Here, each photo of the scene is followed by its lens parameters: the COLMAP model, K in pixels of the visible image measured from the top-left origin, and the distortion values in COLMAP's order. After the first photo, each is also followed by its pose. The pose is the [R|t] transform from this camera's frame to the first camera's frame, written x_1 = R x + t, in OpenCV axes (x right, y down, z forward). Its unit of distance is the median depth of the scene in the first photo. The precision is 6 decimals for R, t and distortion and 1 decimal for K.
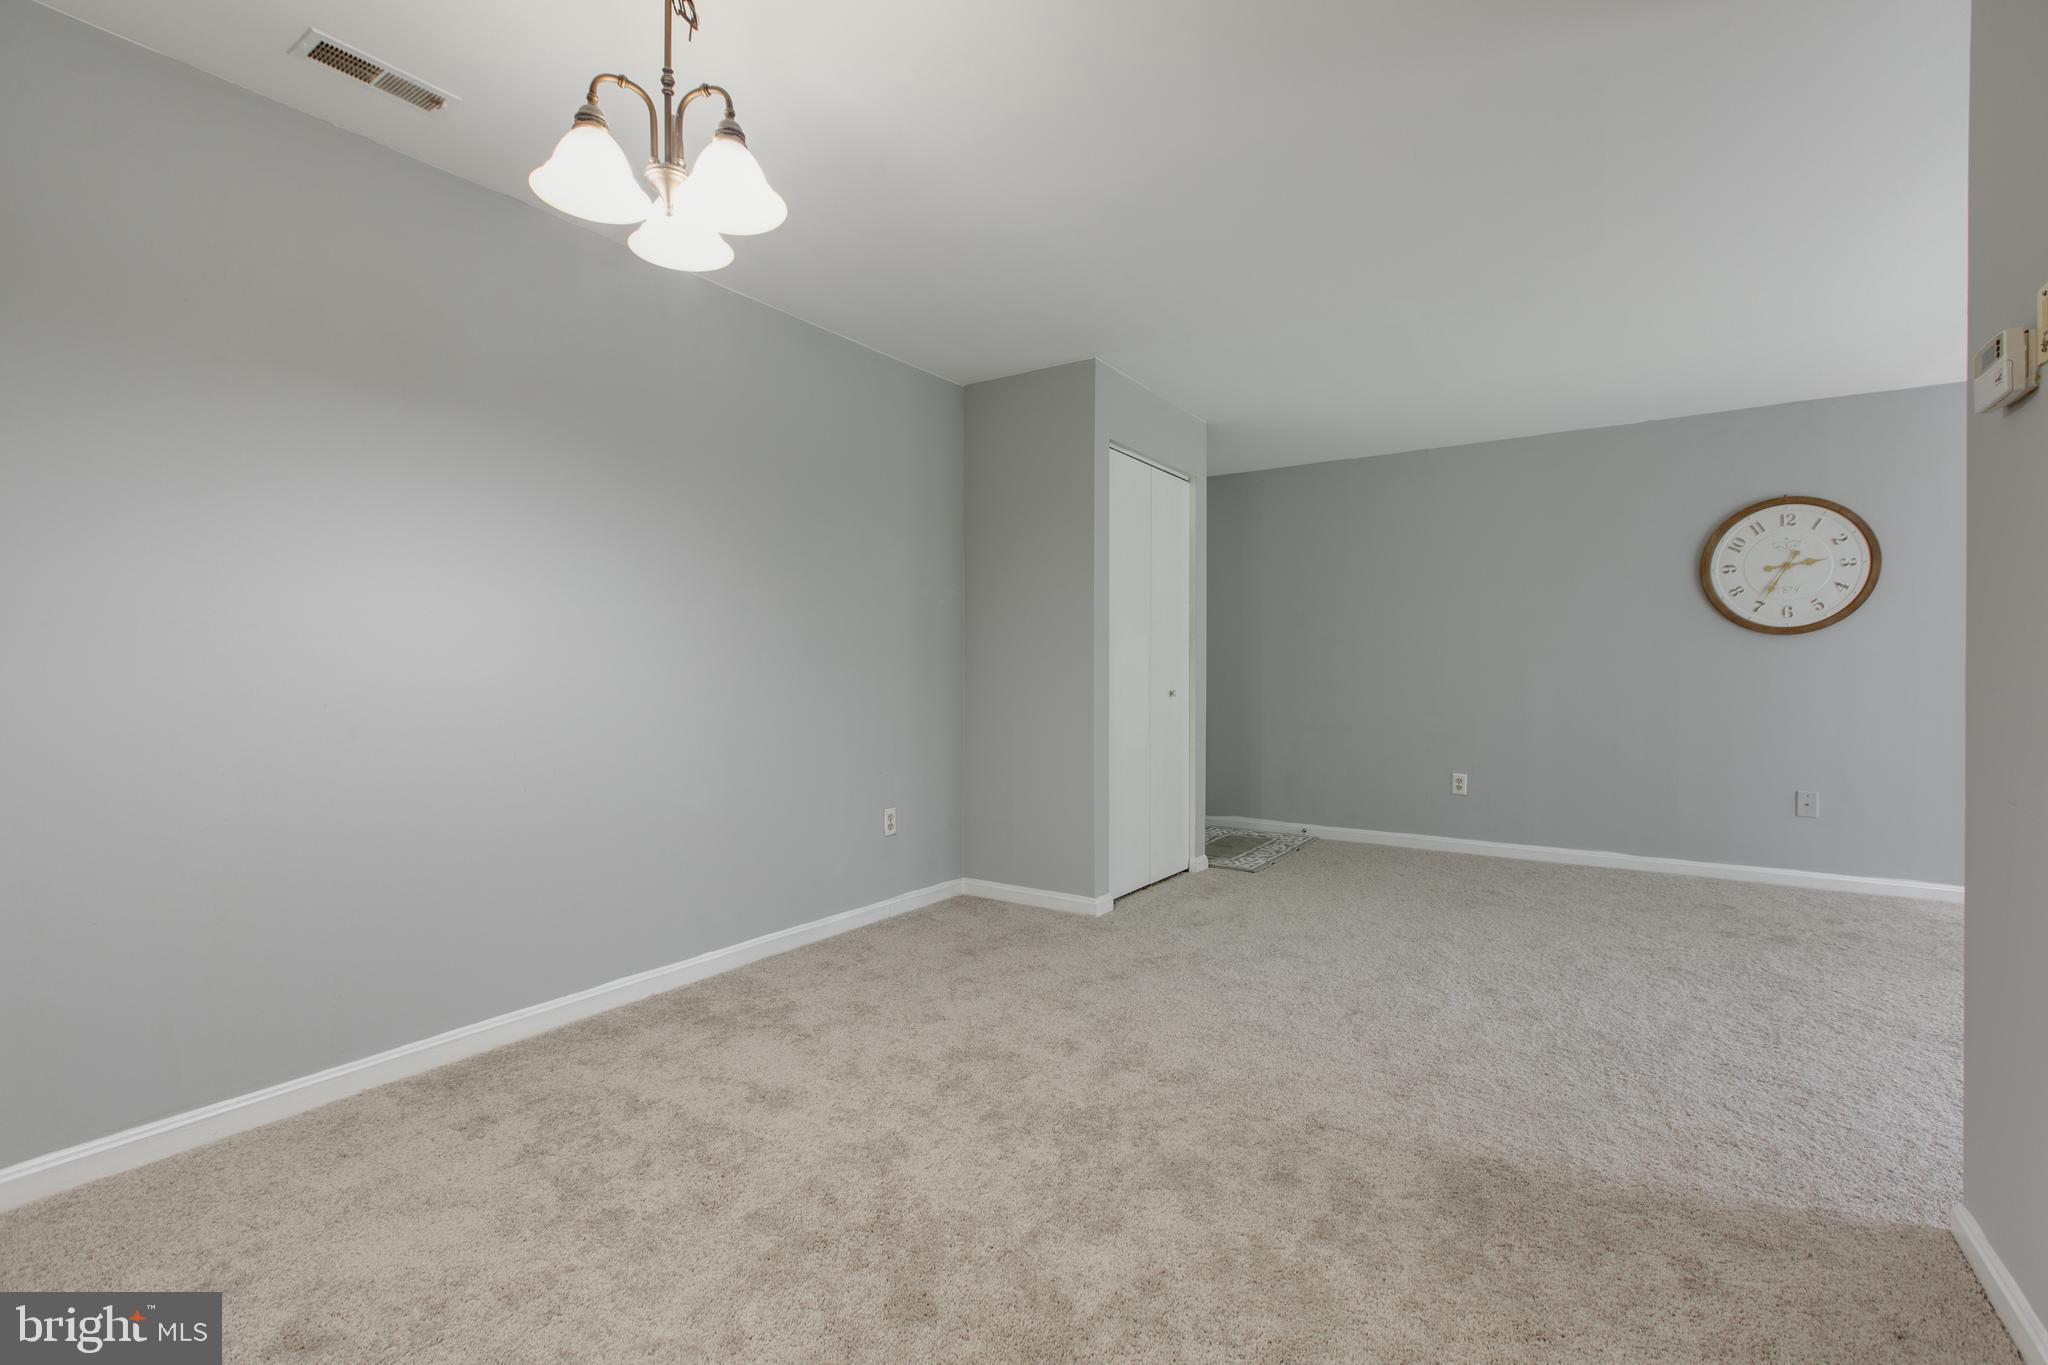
lens RADIAL K [[924.4, 0, 991.5], [0, 924.4, 680.0], [0, 0, 1]] dist [0.000324, -0.000283]
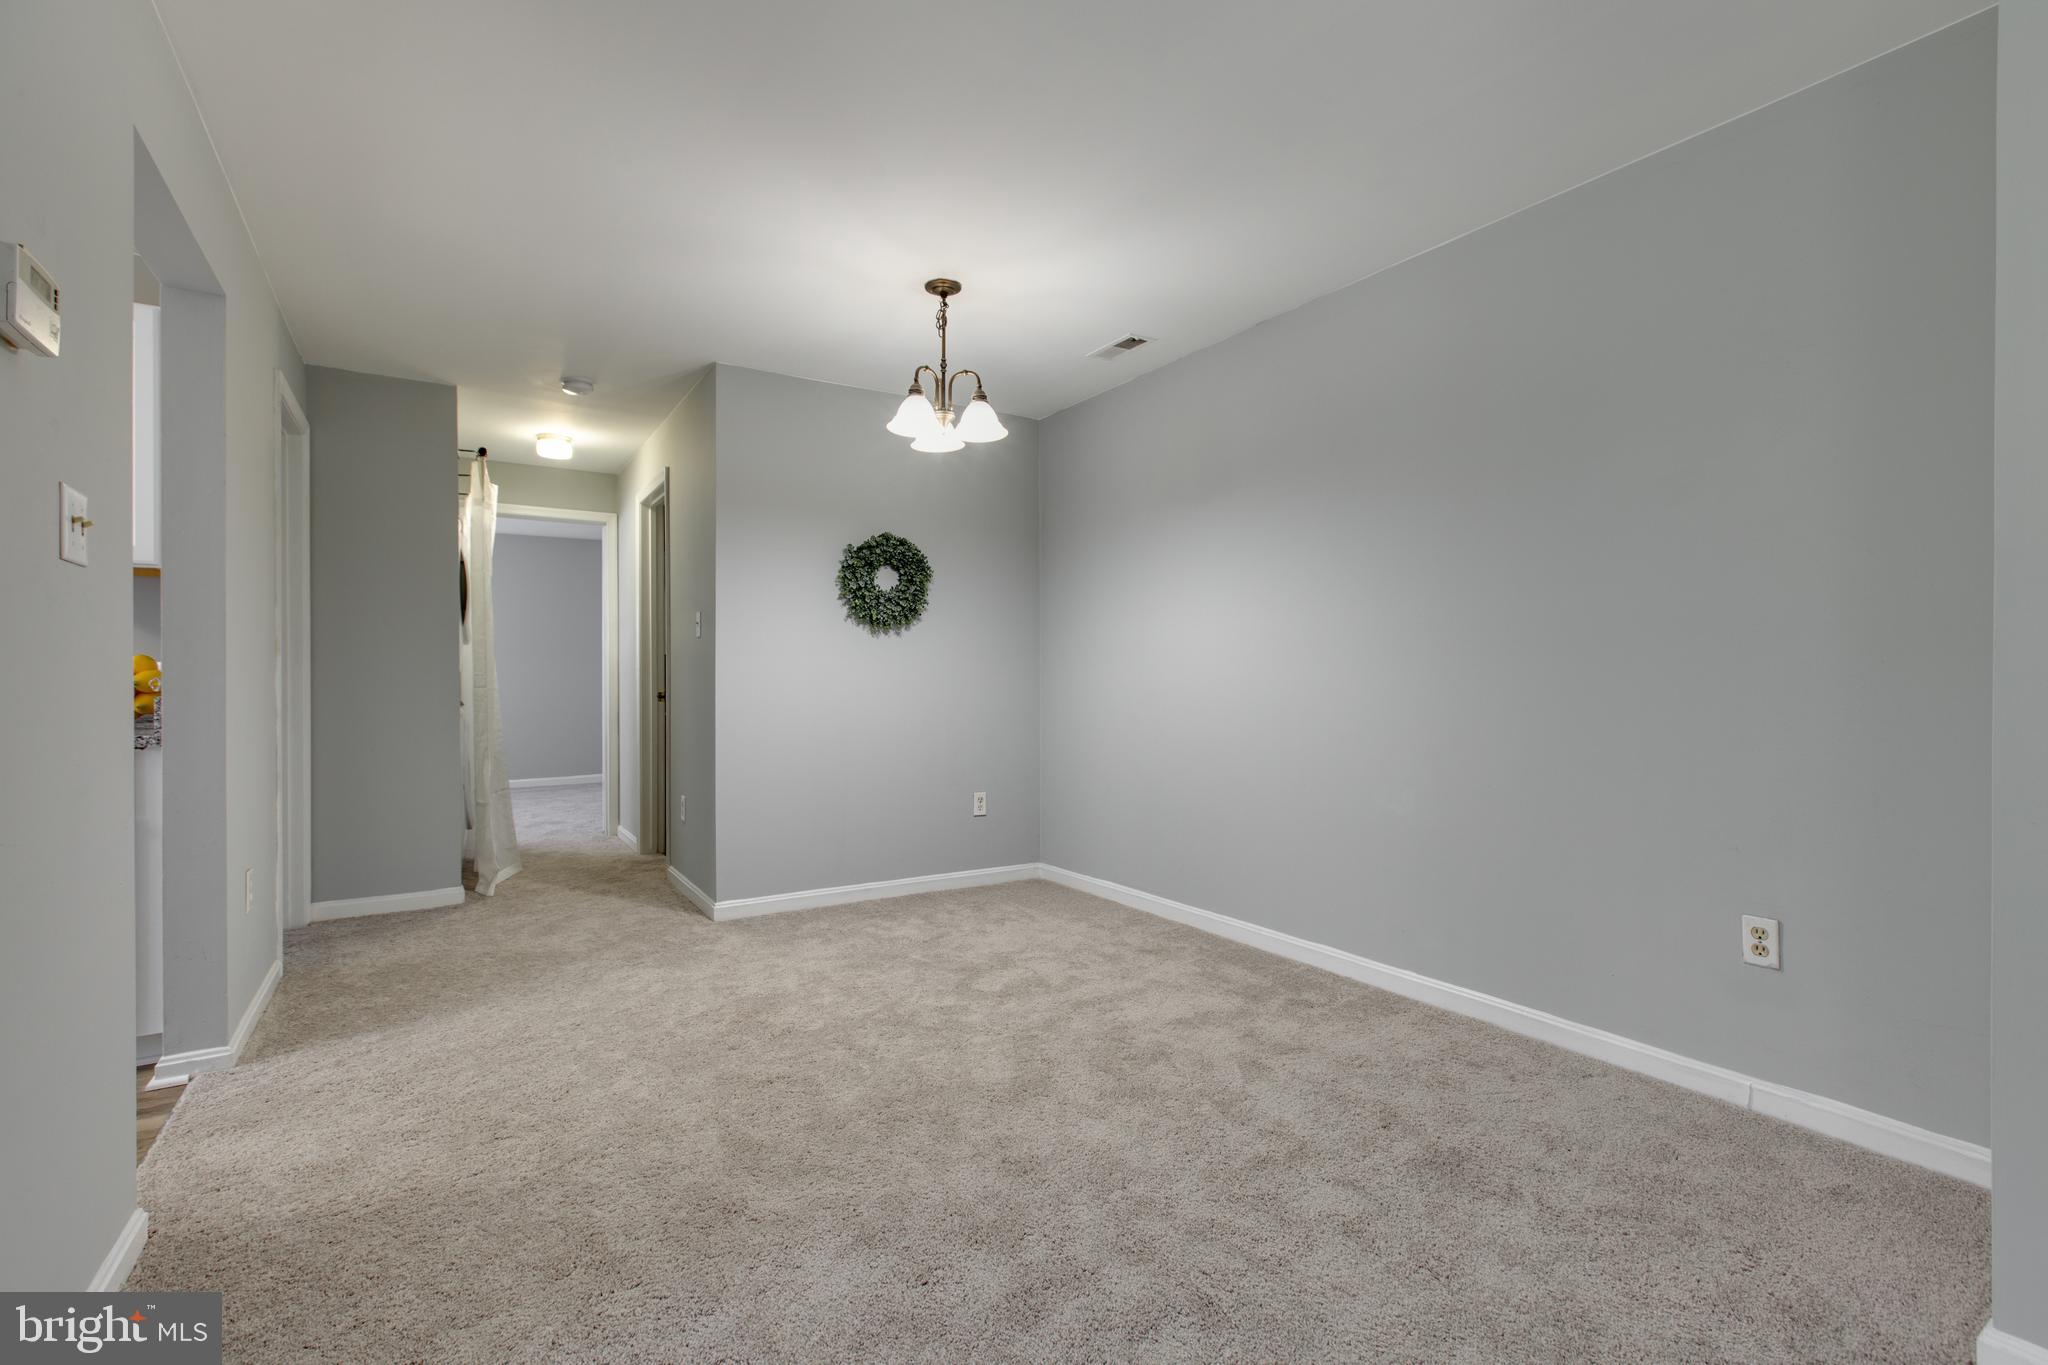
lens RADIAL K [[907.2, 0, 1015.7], [0, 907.2, 674.2], [0, 0, 1]] dist [0.001297, 0.000343]
pose [[-0.383496, -0.001319, -0.923542, 0.493871], [-0.006824, 0.999976, 0.001406, -0.004301], [0.923517, 0.006841, -0.383496, 0.693076]]
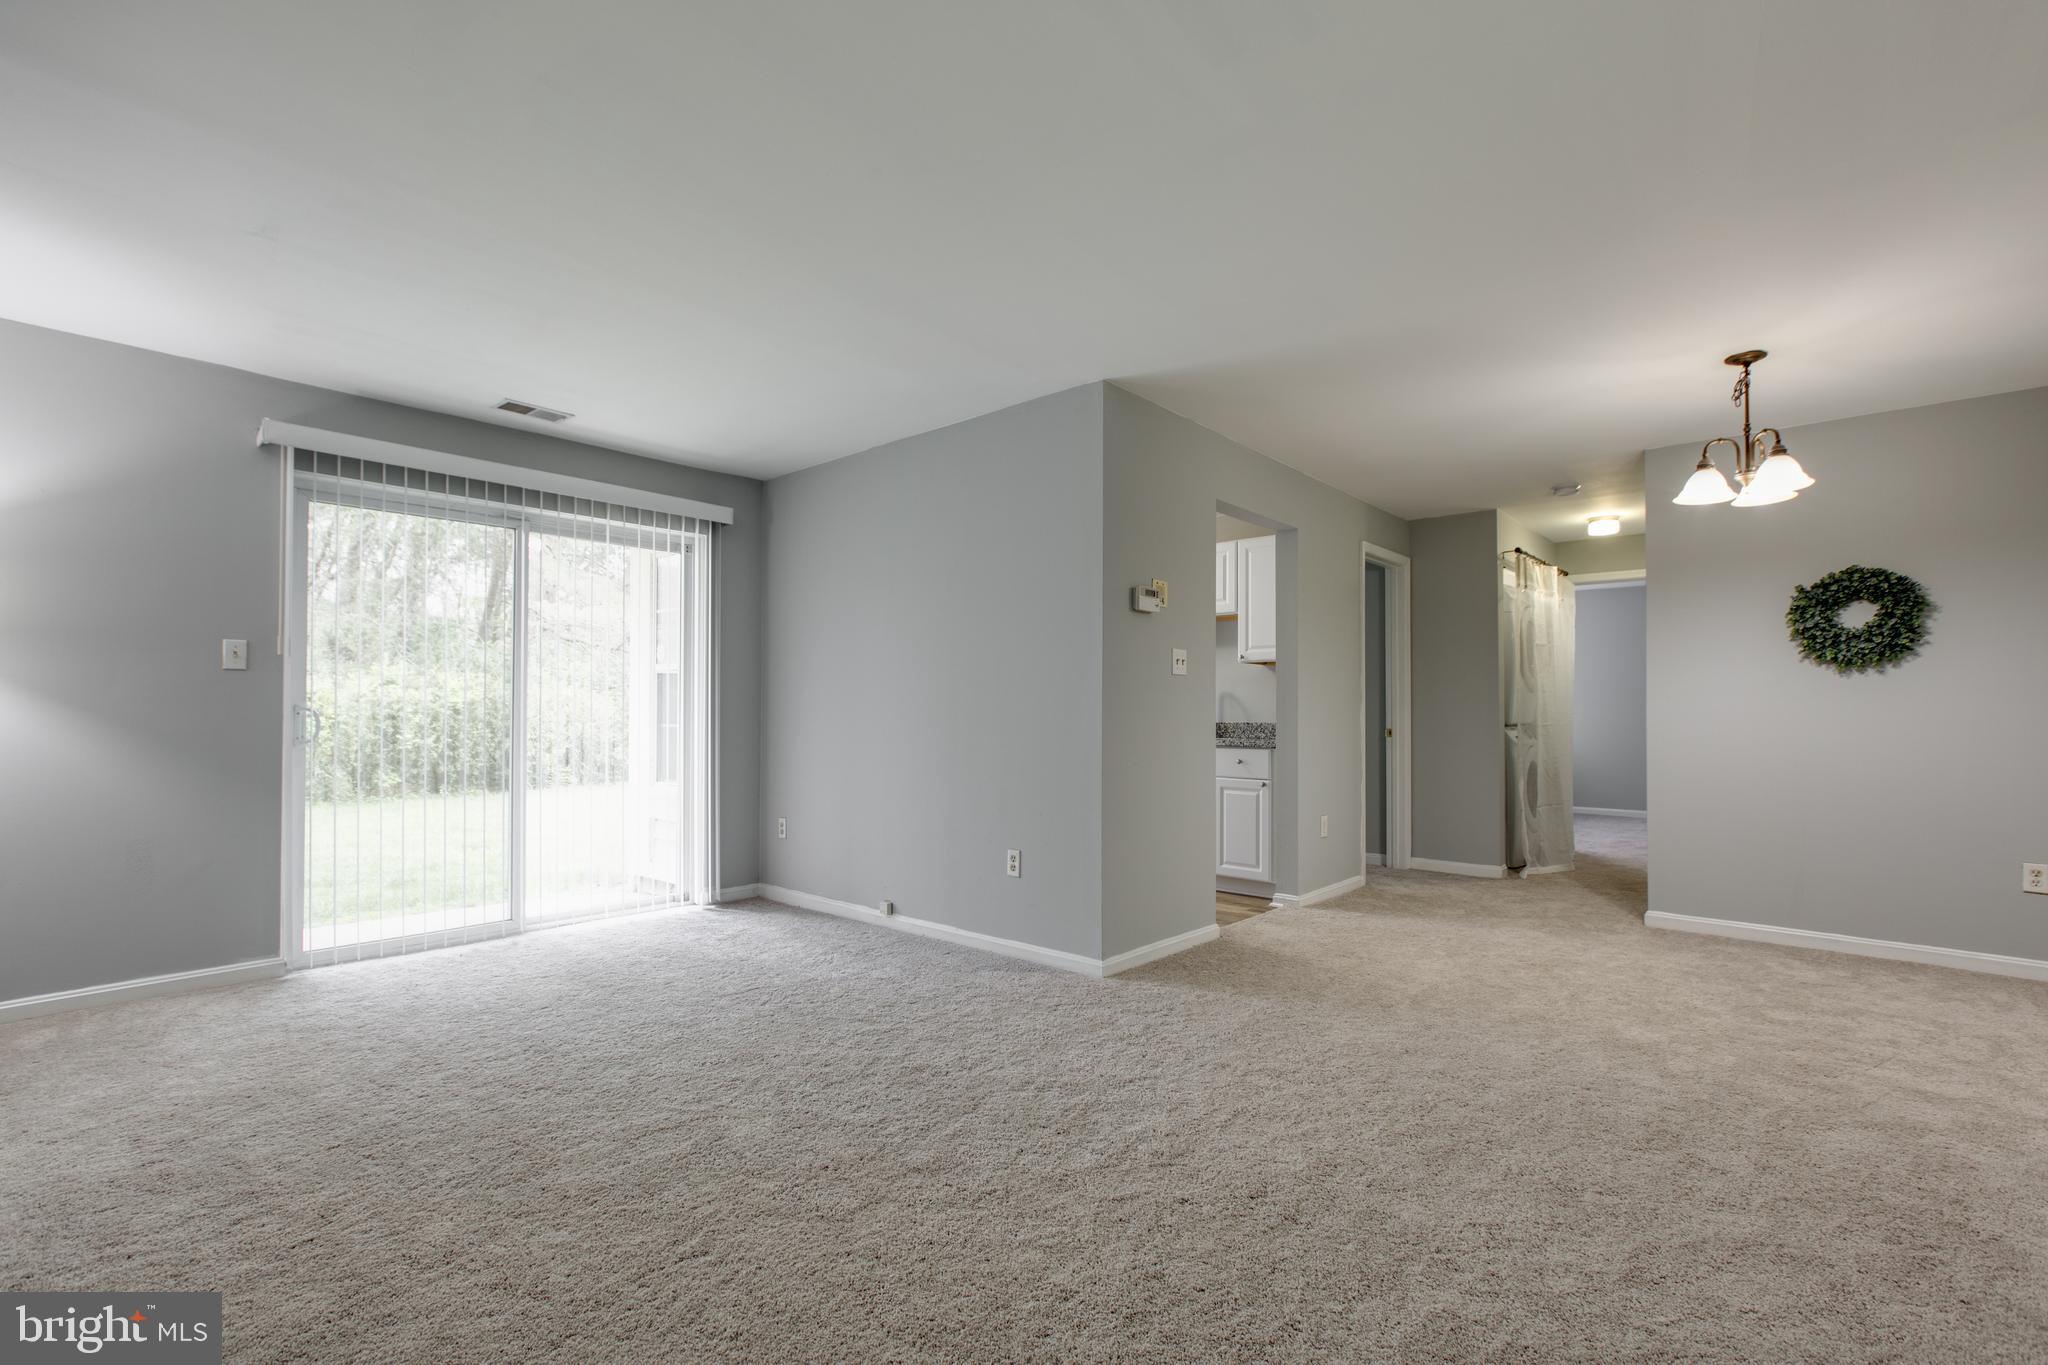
lens RADIAL K [[916.3, 0, 1014.4], [0, 916.3, 697.9], [0, 0, 1]] dist [-0.004627, -0.001038]
pose [[-0.992270, -0.003005, 0.124064, 0.380417], [-0.003929, 0.999966, -0.007202, -0.010088], [-0.124038, -0.007634, -0.992248, 1.189828]]
